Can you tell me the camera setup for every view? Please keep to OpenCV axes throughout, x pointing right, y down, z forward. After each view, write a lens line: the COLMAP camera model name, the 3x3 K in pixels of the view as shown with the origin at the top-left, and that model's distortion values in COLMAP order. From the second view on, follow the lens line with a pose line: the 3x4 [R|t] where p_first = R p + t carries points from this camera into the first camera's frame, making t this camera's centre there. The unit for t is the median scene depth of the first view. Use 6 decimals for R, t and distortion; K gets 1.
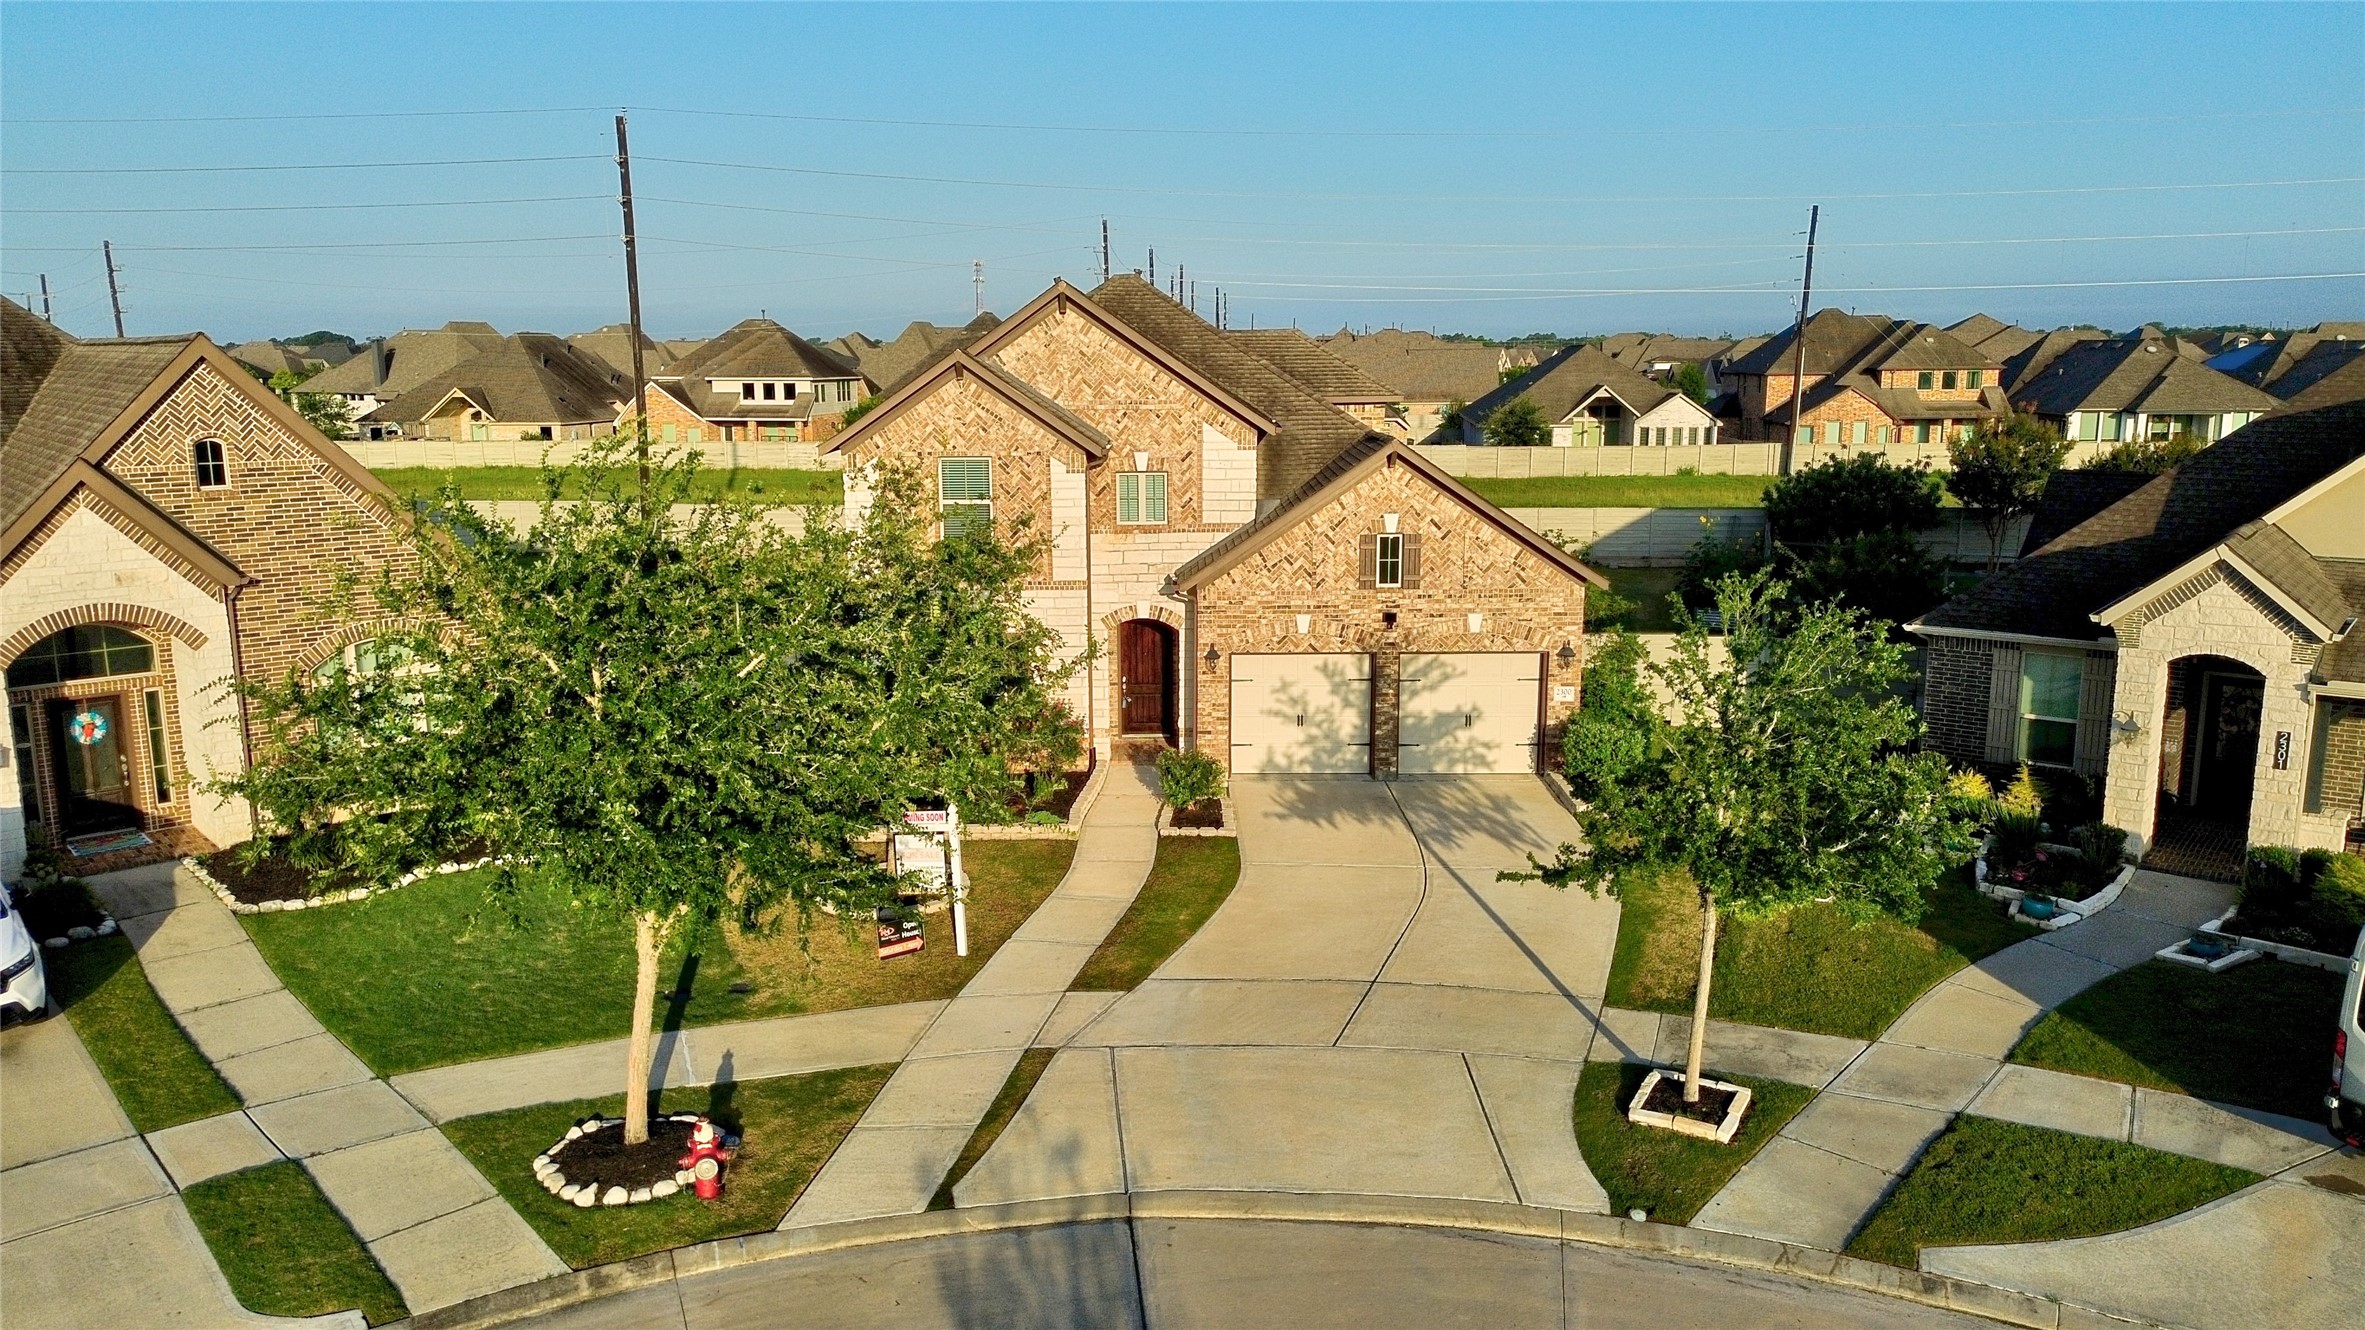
lens RADIAL K [[1675.6, 0, 1167.8], [0, 1675.6, 632.8], [0, 0, 1]] dist [0.095862, -0.119730]
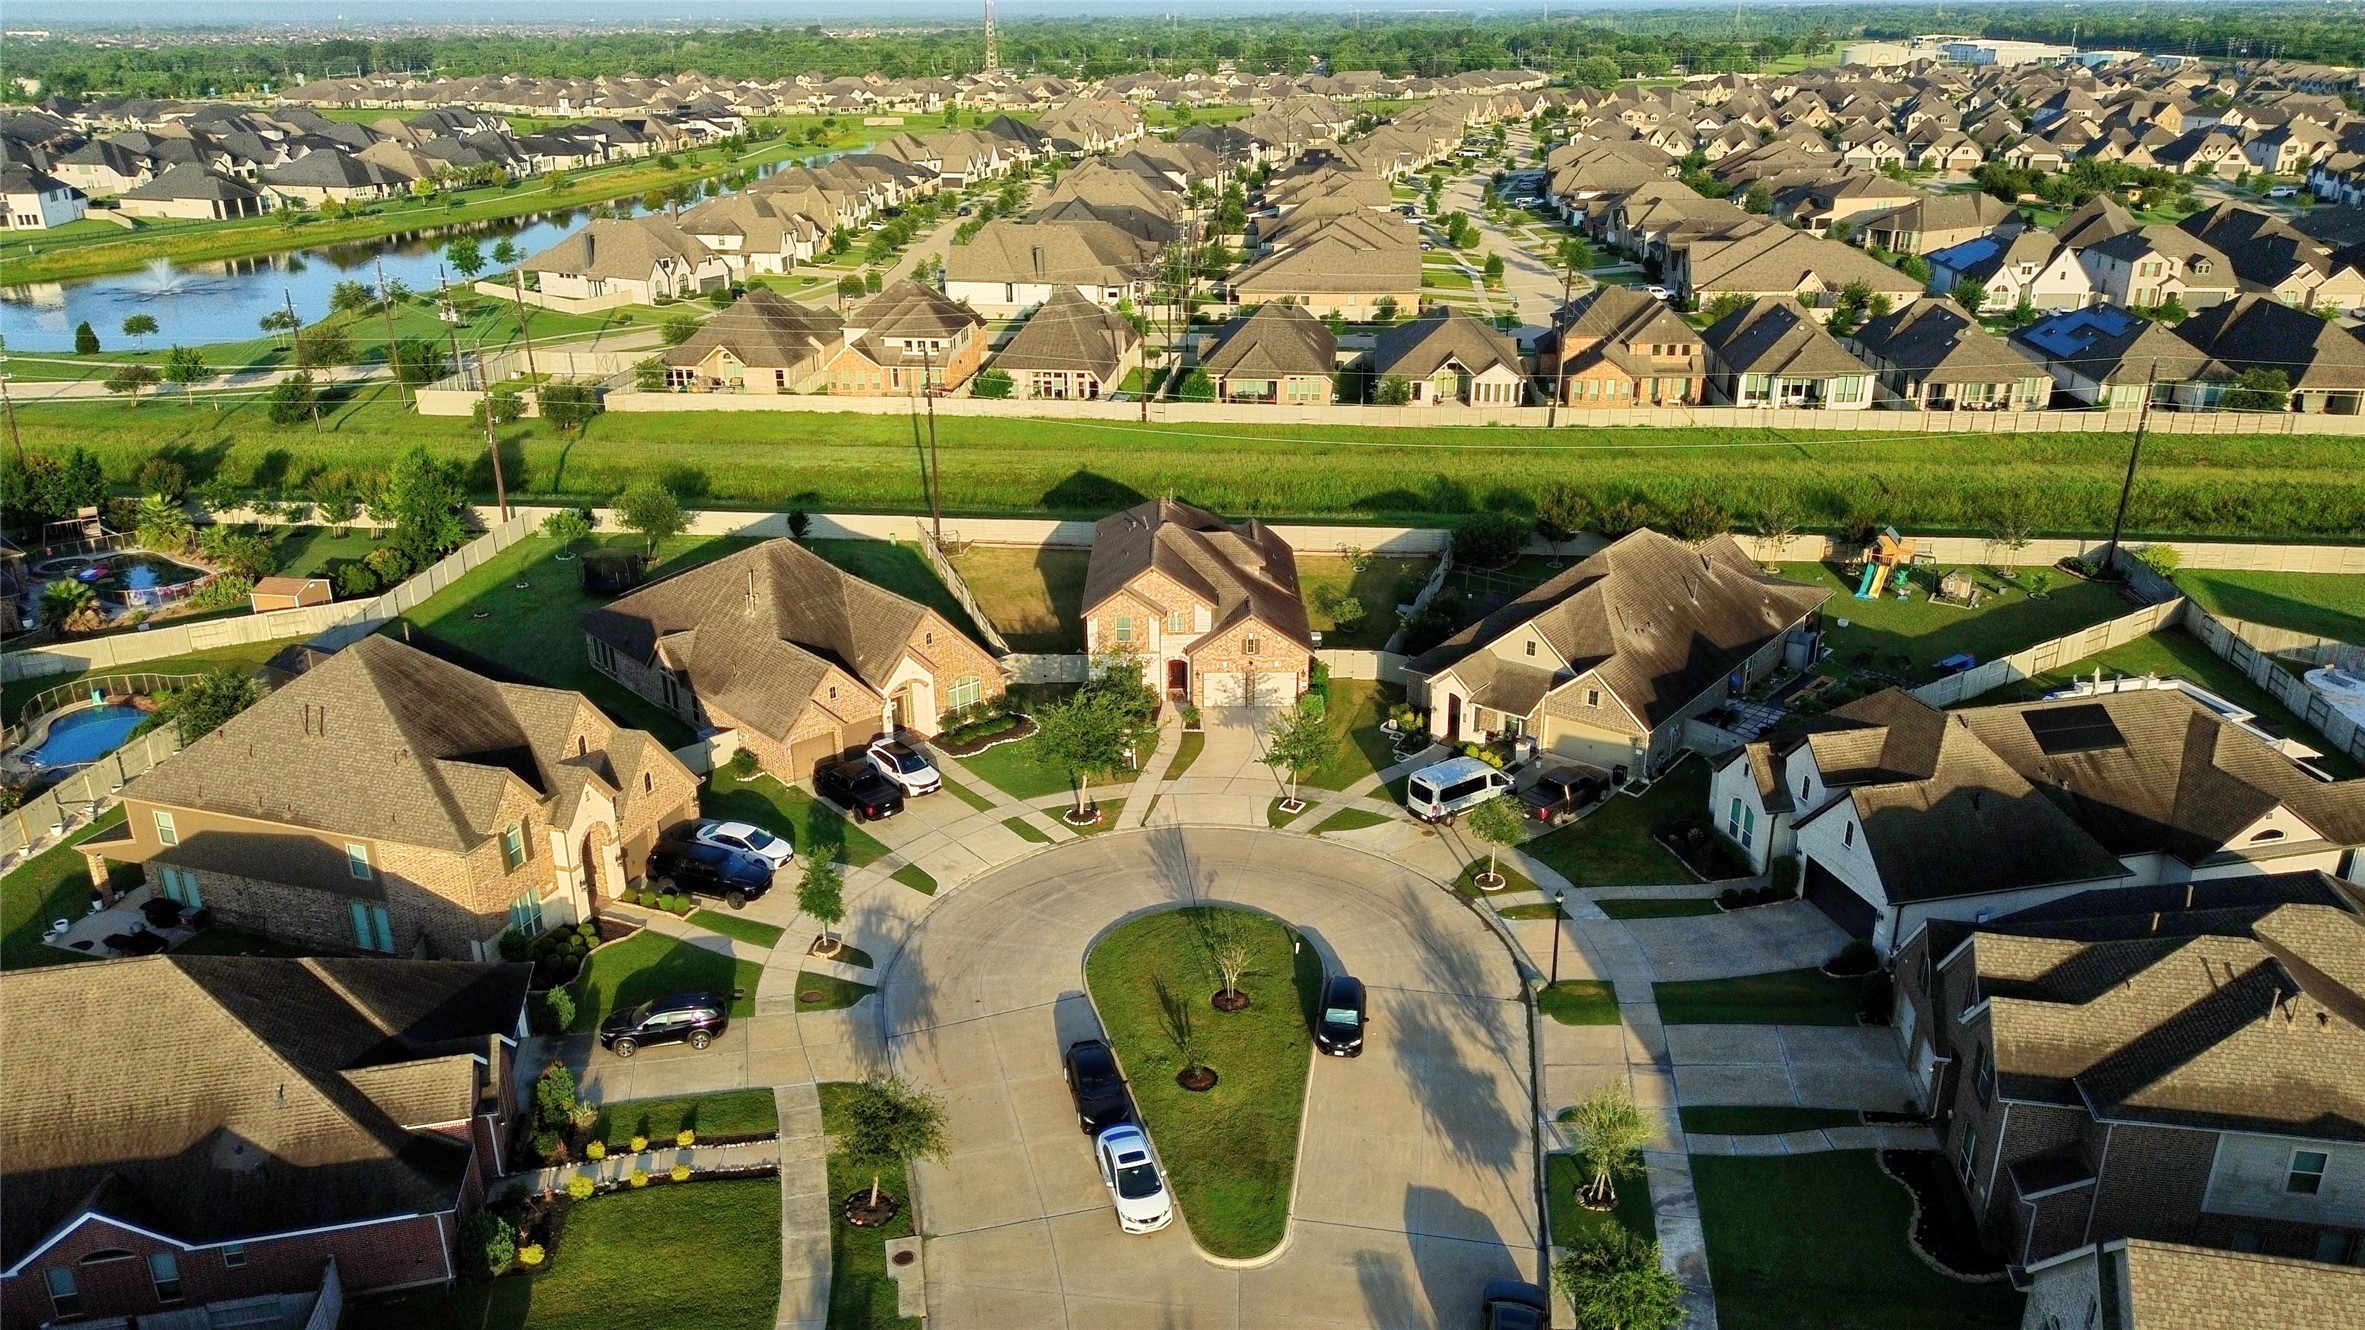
lens RADIAL K [[1681.4, 0, 1171.2], [0, 1681.4, 663.3], [0, 0, 1]] dist [0.067102, -0.067906]
pose [[0.999988, -0.003234, -0.003774, -0.013716], [0.003935, 0.978981, 0.203913, -0.683626], [0.003036, -0.203925, 0.978982, -2.248567]]
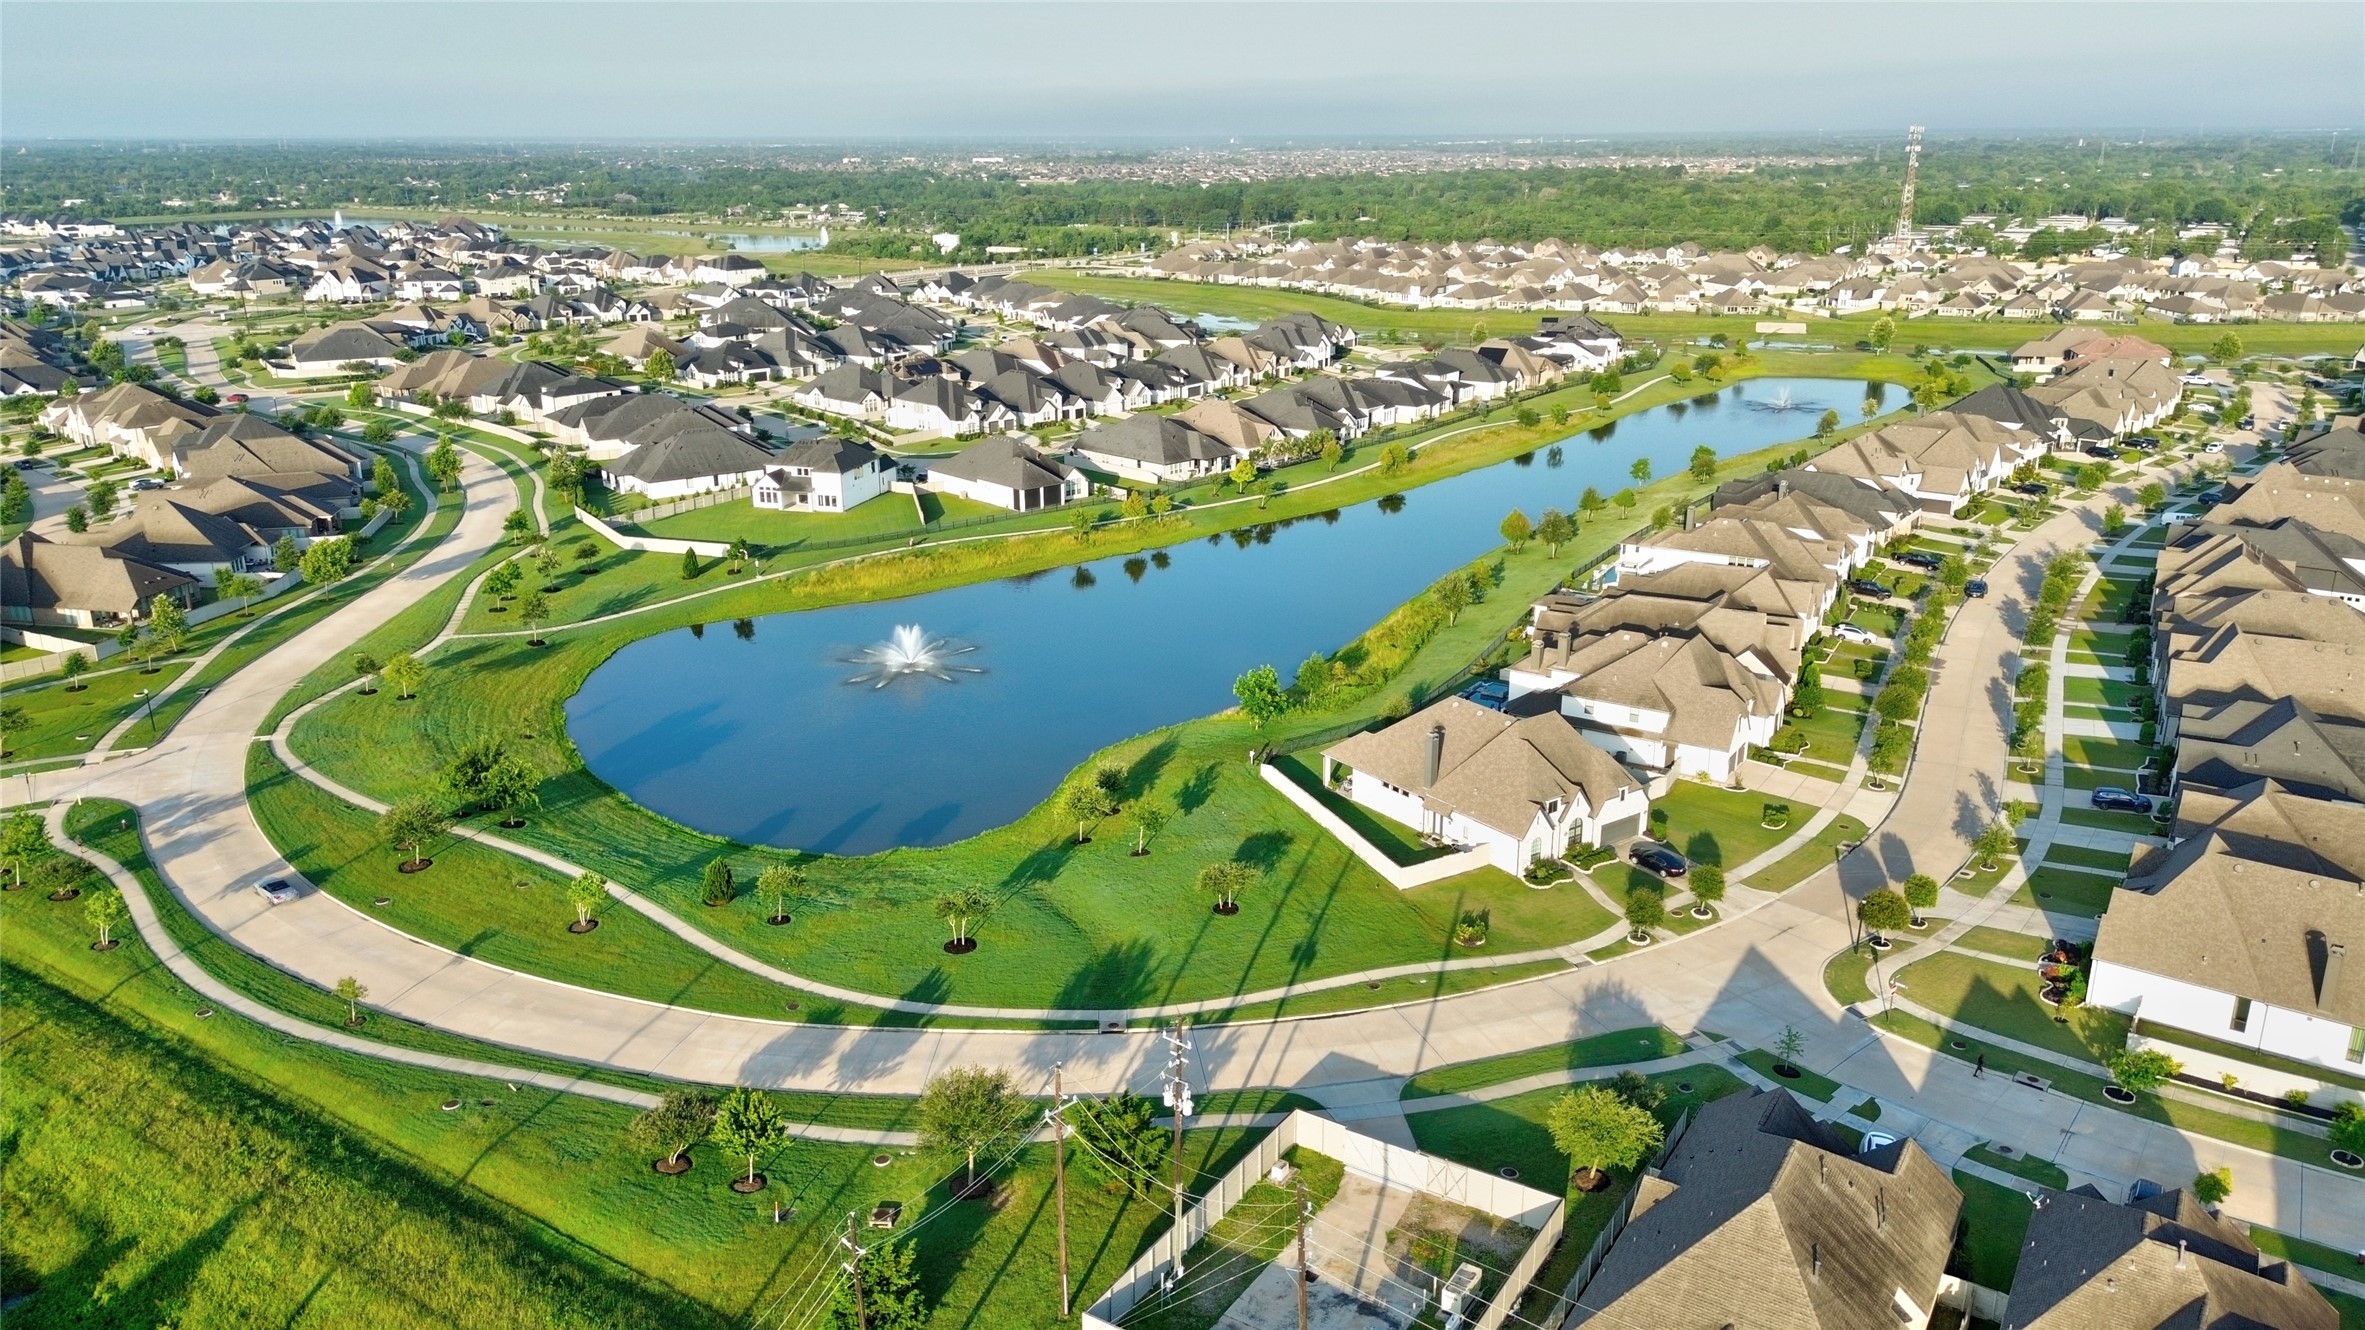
lens RADIAL K [[1675.6, 0, 1167.8], [0, 1675.6, 632.8], [0, 0, 1]] dist [0.095862, -0.119730]
pose [[0.892811, 0.129060, -0.431547, -1.411308], [-0.072702, 0.986800, 0.144706, -2.034564], [0.444526, -0.097821, 0.890409, 1.281808]]
